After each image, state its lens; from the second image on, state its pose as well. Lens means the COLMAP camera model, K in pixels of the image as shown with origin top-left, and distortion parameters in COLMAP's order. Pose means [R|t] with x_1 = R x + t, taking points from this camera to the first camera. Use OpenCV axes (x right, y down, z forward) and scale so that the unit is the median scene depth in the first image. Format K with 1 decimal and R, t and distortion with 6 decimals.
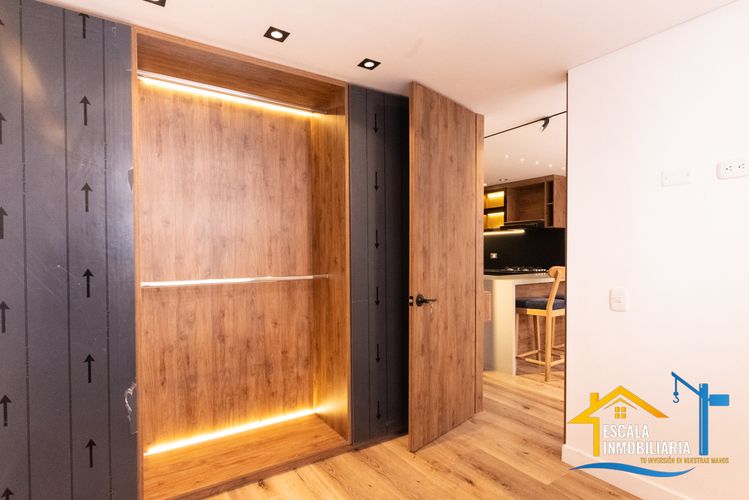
lens RADIAL K [[385.6, 0, 377.7], [0, 385.6, 257.5], [0, 0, 1]] dist [0.000606, -0.000847]
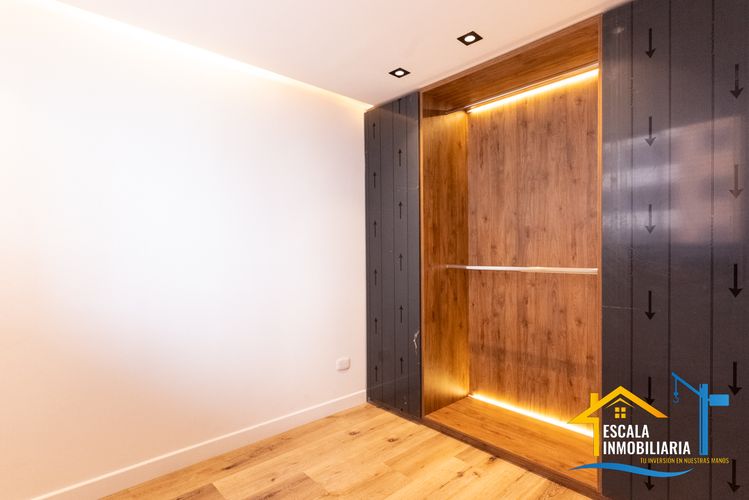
lens RADIAL K [[385.6, 0, 377.7], [0, 385.6, 257.5], [0, 0, 1]] dist [0.000606, -0.000847]
pose [[0.153345, 0.020361, -0.987963, 0.584319], [-0.009848, 0.999770, 0.019075, 0.012478], [0.988124, 0.006804, 0.153511, 0.438157]]
